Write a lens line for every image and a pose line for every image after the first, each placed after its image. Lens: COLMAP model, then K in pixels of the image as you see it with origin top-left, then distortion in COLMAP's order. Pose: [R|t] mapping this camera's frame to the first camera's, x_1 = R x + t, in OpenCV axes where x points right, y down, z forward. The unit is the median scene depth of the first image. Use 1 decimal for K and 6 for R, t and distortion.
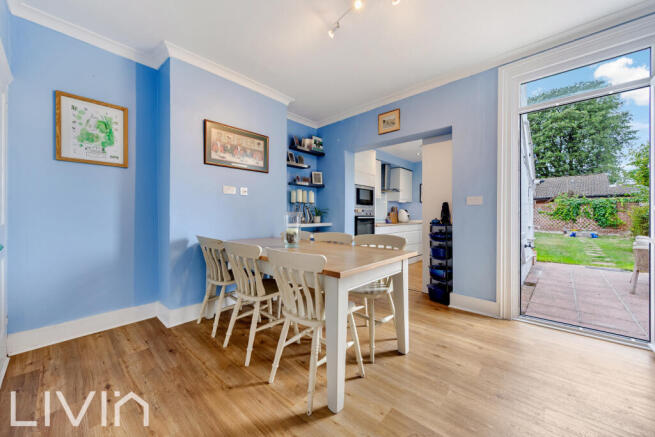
lens RADIAL K [[244.2, 0, 330.6], [0, 244.2, 219.4], [0, 0, 1]] dist [-0.000974, -0.000037]
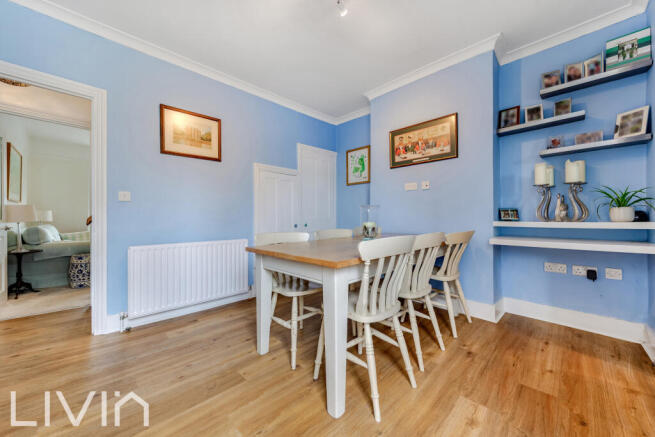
lens RADIAL K [[244.2, 0, 328.7], [0, 244.2, 217.8], [0, 0, 1]] dist [-0.000974, -0.000037]
pose [[-0.051285, -0.000448, -0.998684, 0.281512], [-0.009455, 0.999955, 0.000037, 0.007700], [0.998639, 0.009445, -0.051287, 0.300058]]
